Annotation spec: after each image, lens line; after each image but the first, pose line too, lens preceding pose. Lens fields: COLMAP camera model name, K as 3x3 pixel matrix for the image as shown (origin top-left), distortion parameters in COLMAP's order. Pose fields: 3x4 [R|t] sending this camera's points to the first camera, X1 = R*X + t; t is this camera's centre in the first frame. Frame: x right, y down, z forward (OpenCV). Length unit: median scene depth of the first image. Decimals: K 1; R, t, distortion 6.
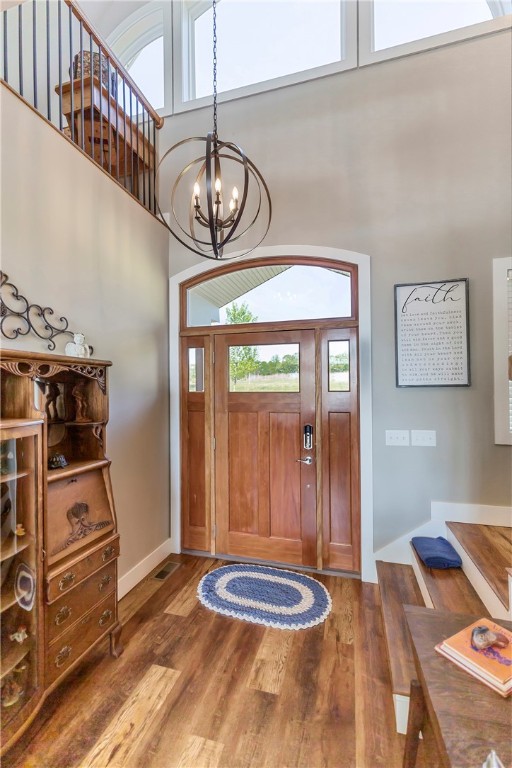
lens RADIAL K [[343.4, 0, 252.3], [0, 343.4, 382.0], [0, 0, 1]] dist [0.001569, 0.000153]
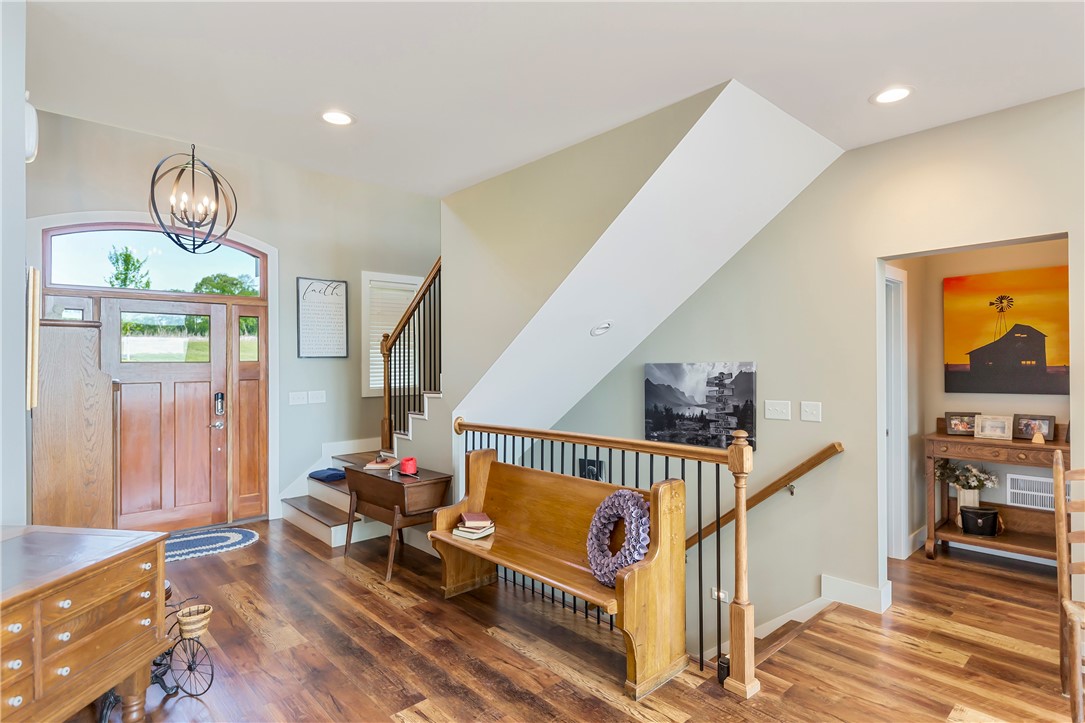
lens RADIAL K [[569.5, 0, 542.0], [0, 569.5, 359.4], [0, 0, 1]] dist [-0.000183, -0.000084]
pose [[0.521666, 0.009717, 0.853094, -0.910336], [-0.007124, 0.999950, -0.007034, 0.029541], [-0.853120, -0.002408, 0.521709, -0.868229]]
